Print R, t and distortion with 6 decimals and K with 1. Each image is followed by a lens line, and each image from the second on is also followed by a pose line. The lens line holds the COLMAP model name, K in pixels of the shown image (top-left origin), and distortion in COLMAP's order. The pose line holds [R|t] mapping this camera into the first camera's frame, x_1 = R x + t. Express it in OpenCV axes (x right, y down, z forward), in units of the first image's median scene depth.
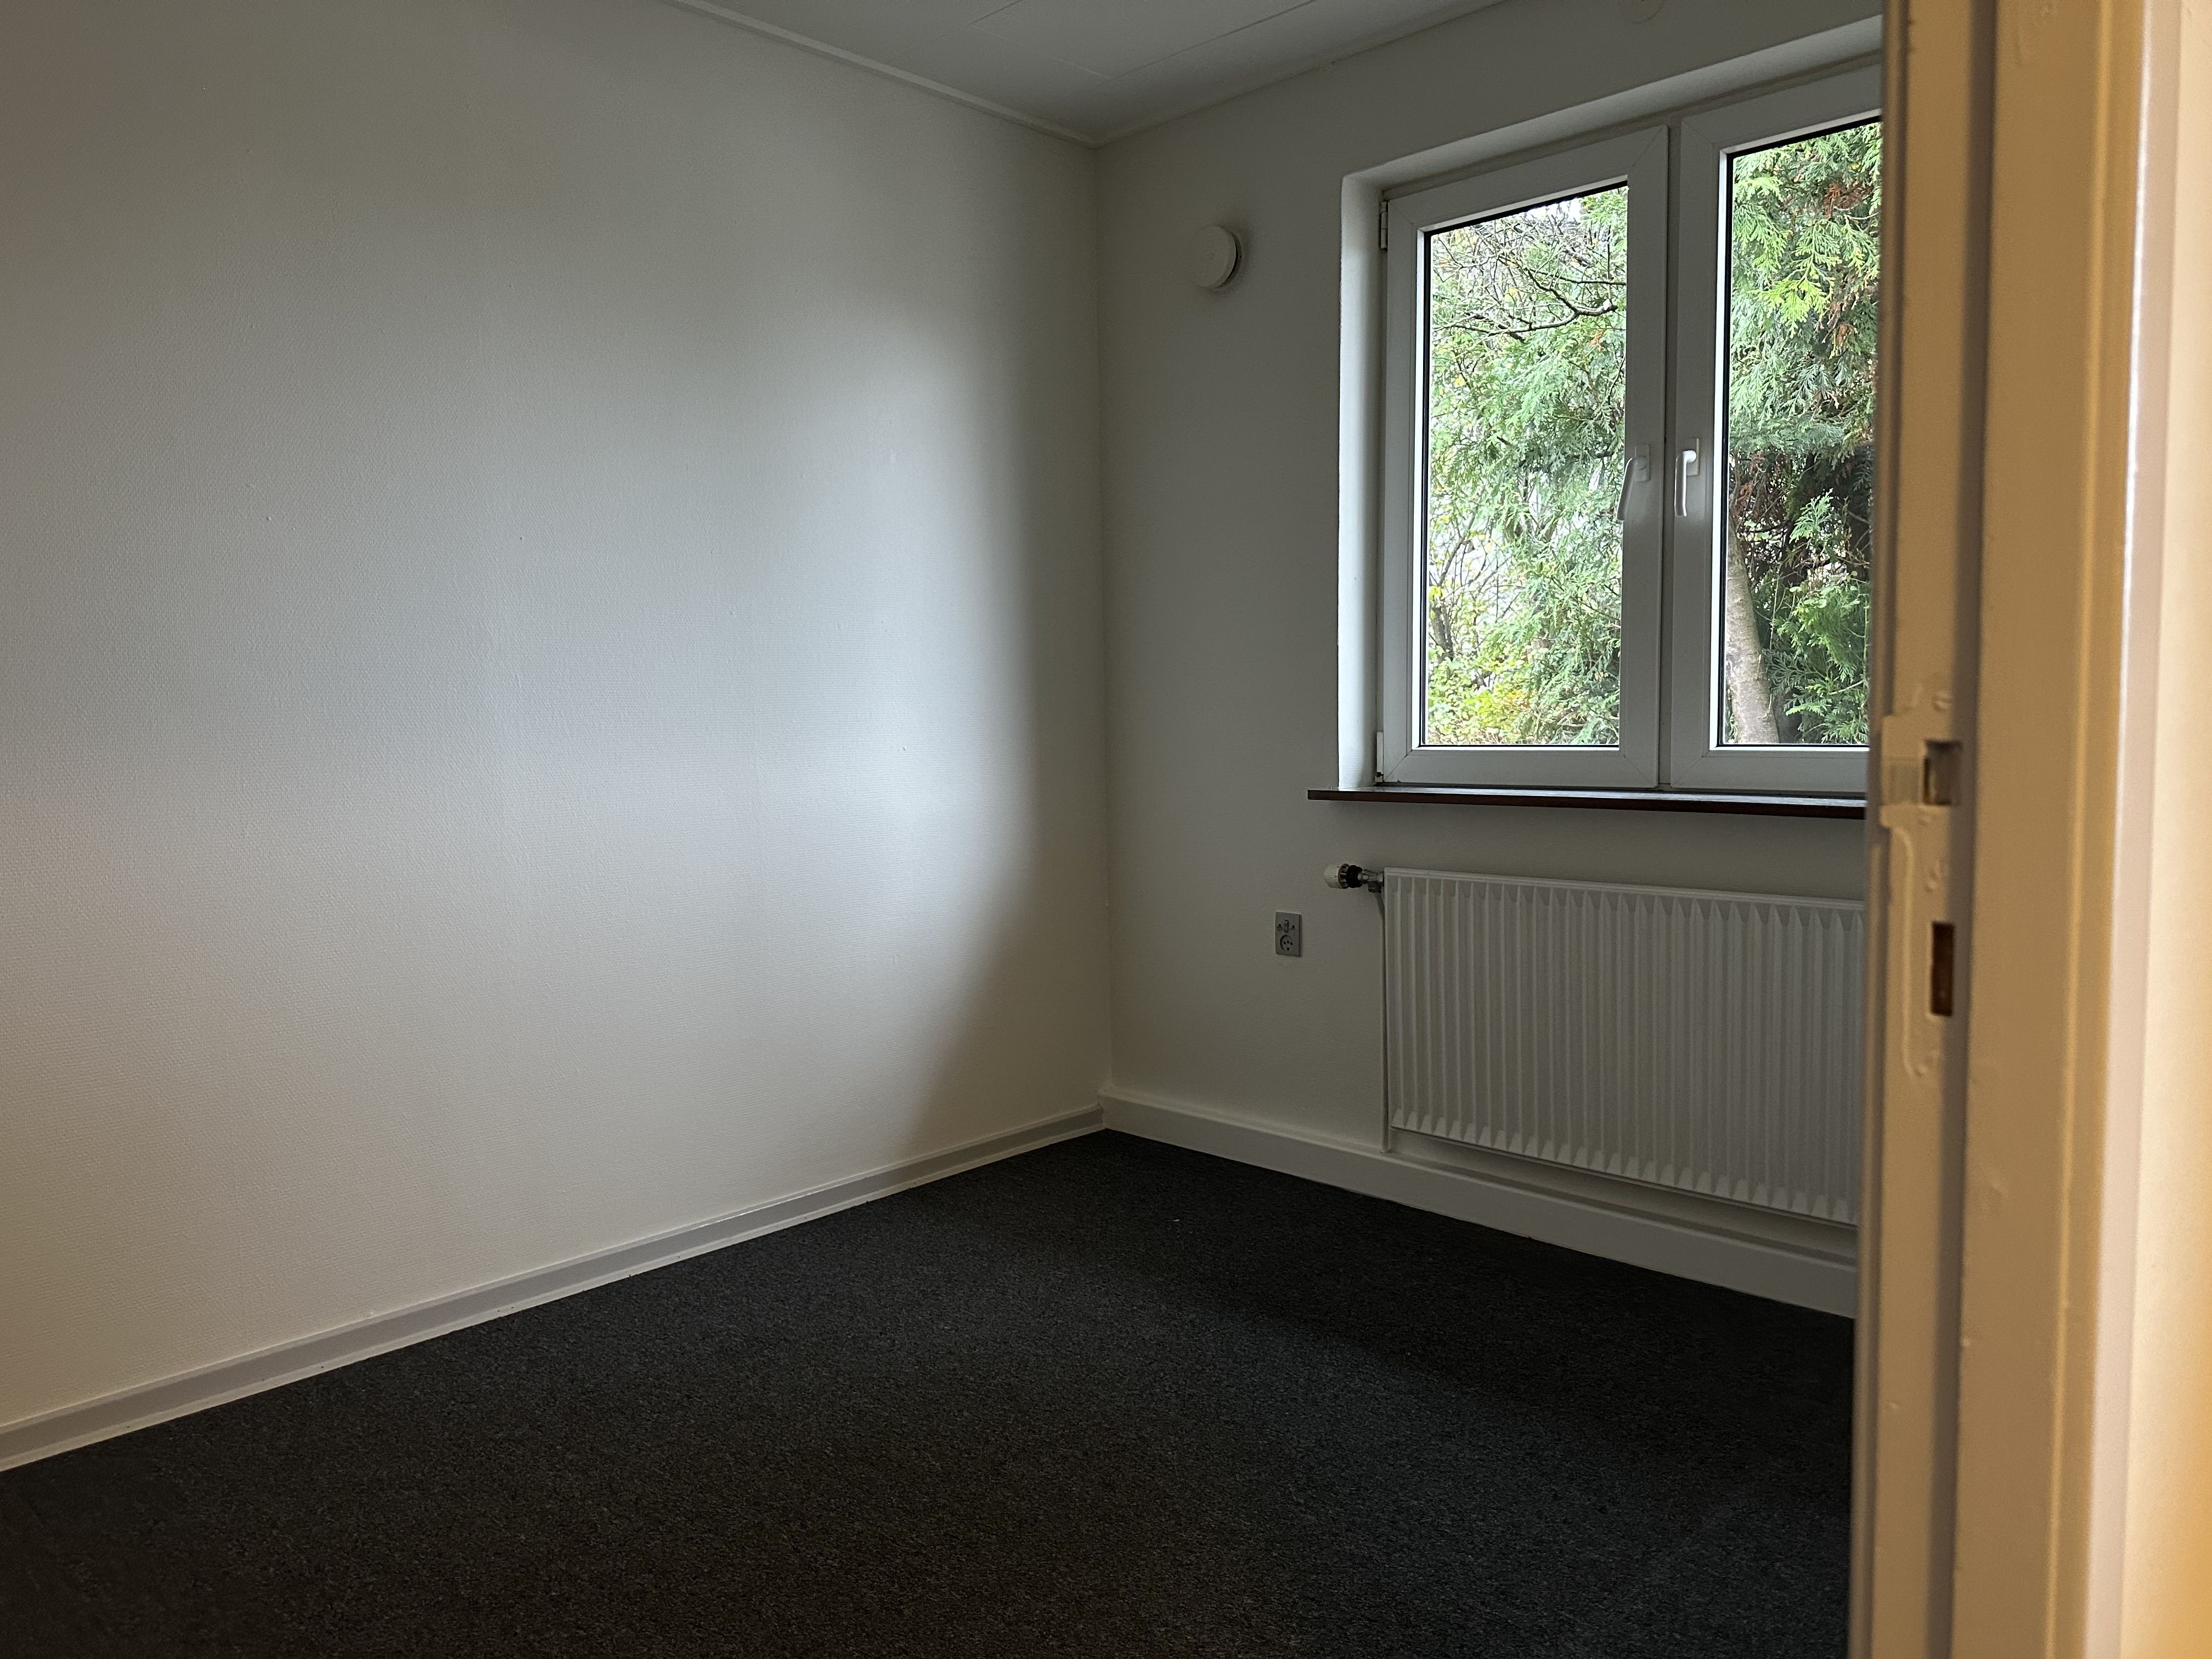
lens RADIAL K [[1586.6, 0, 1098.7], [0, 1586.6, 838.8], [0, 0, 1]] dist [0.083840, -0.002847]
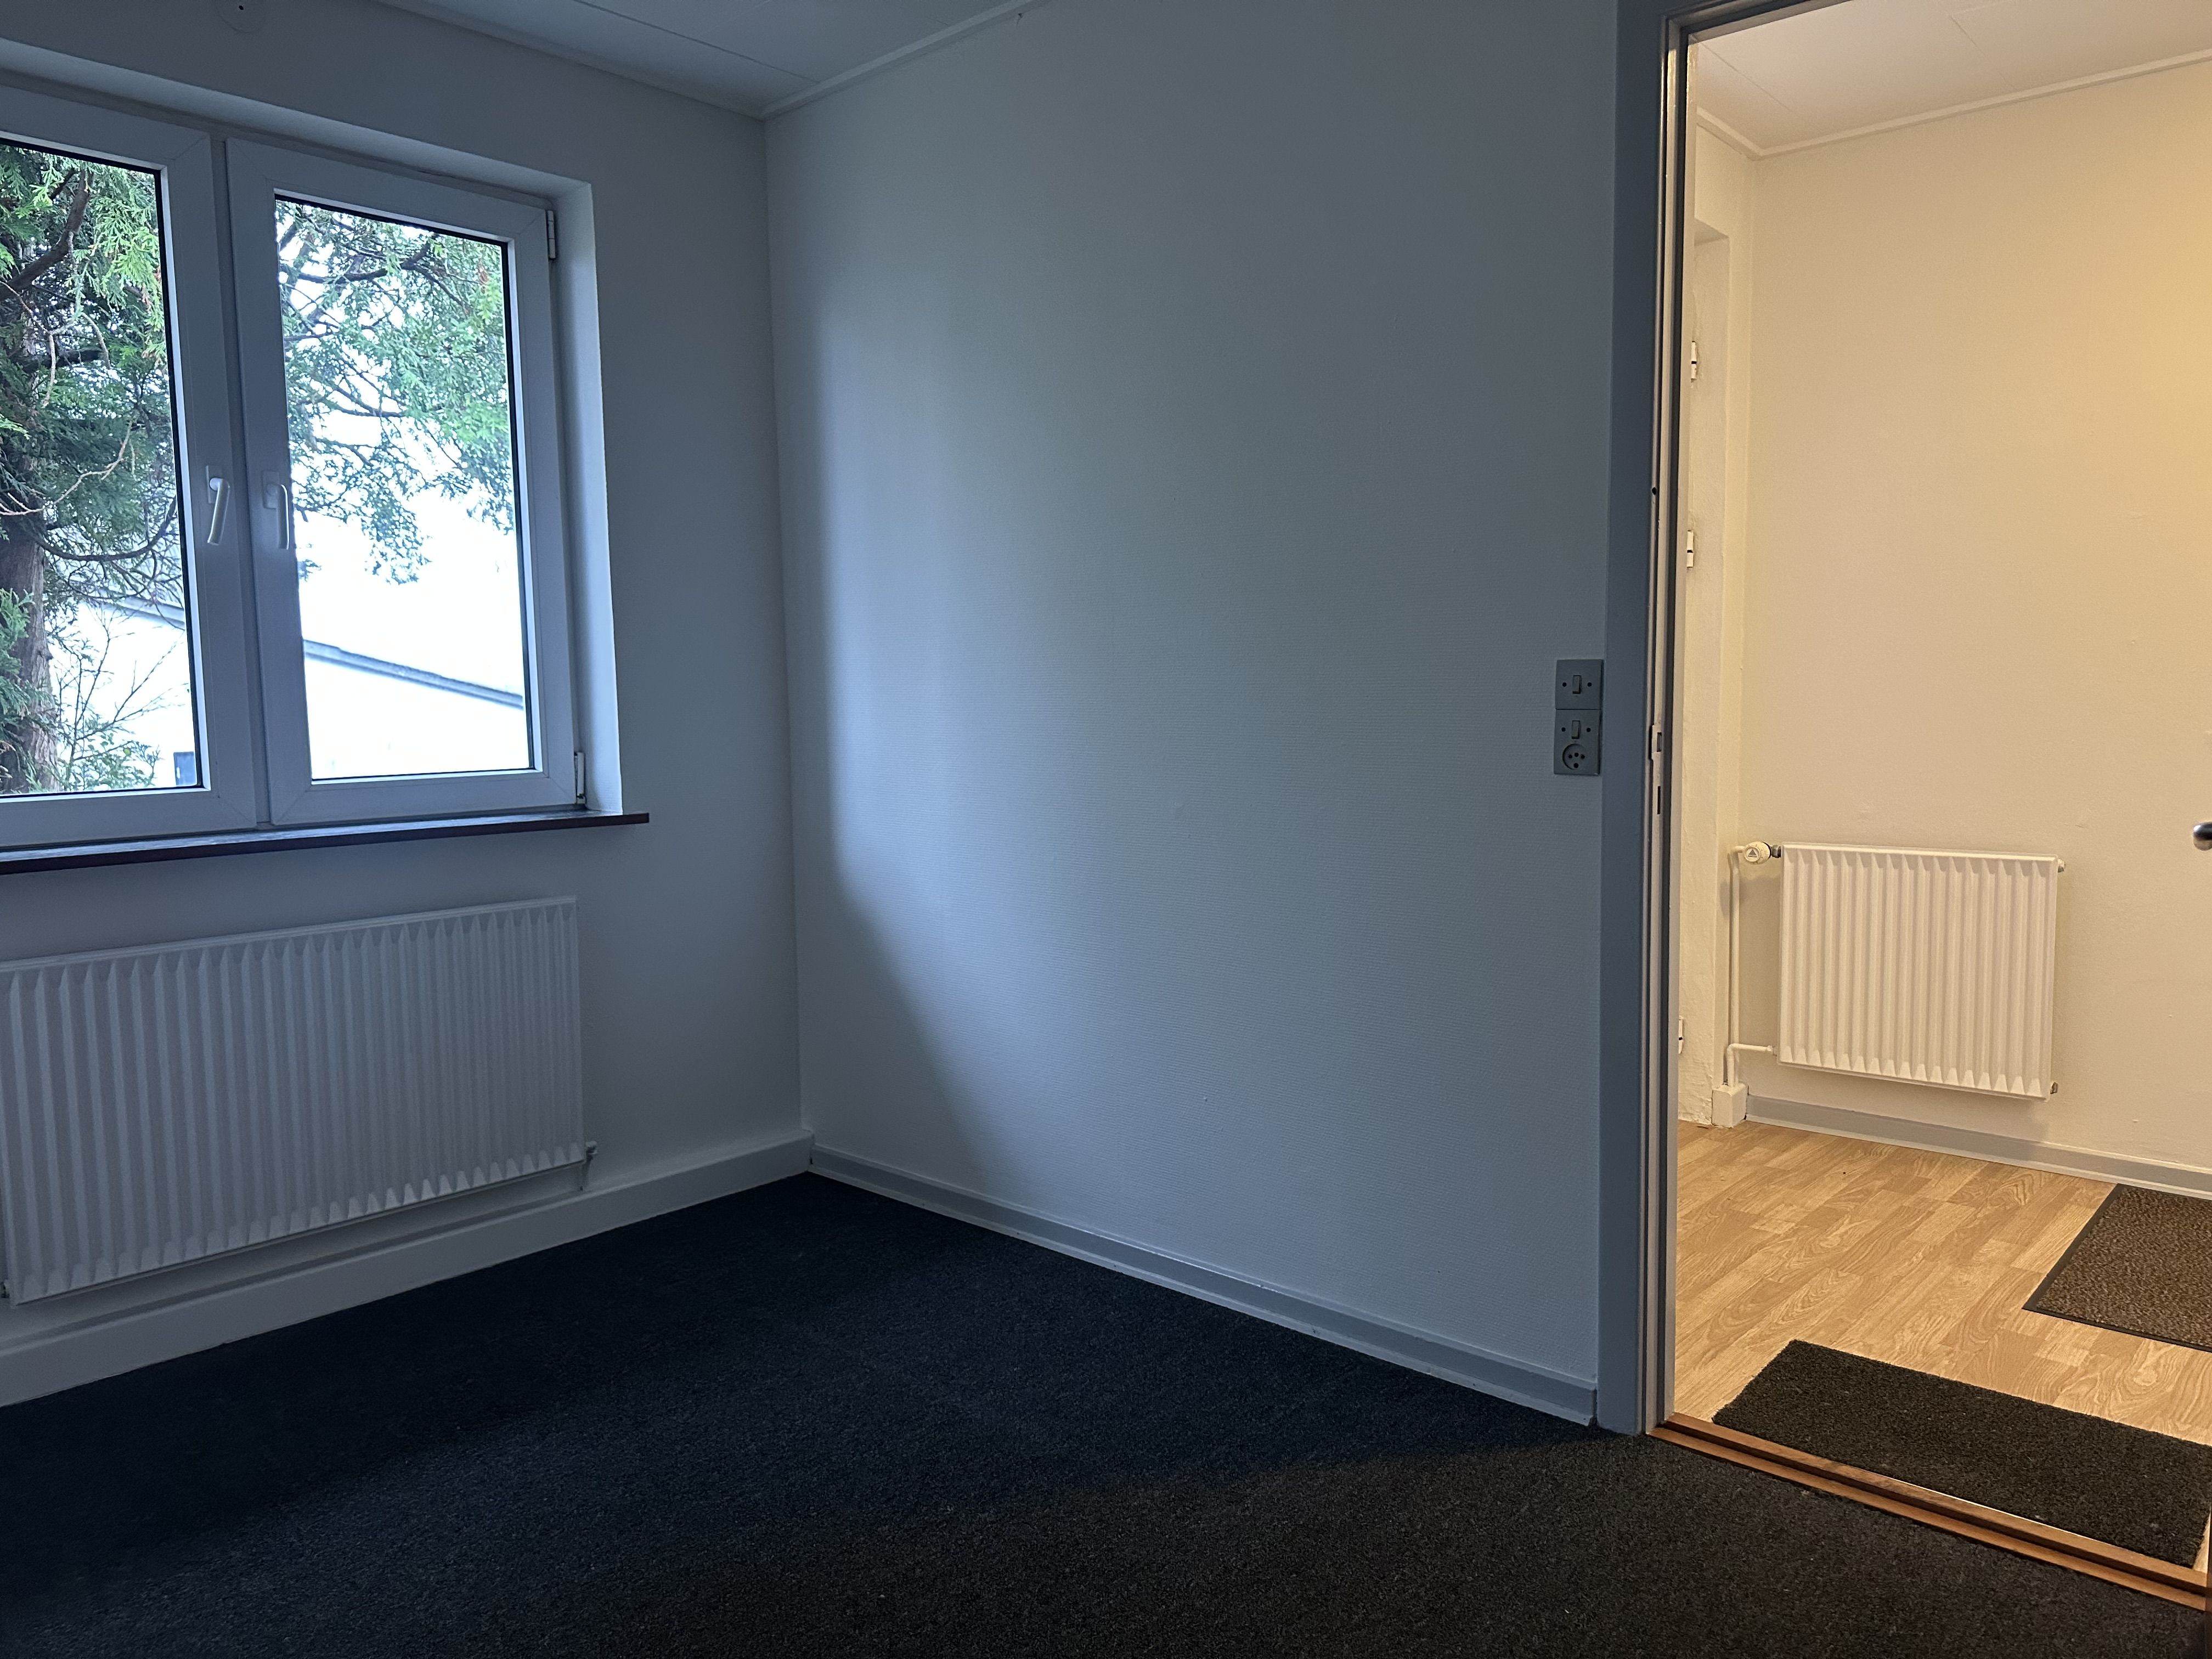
lens RADIAL K [[1586.6, 0, 1092.6], [0, 1586.6, 836.1], [0, 0, 1]] dist [0.083840, -0.002847]
pose [[-0.011304, -0.072541, 0.997301, -0.650087], [0.101725, 0.992107, 0.073316, -0.048416], [-0.994748, 0.102279, -0.003835, 0.531894]]
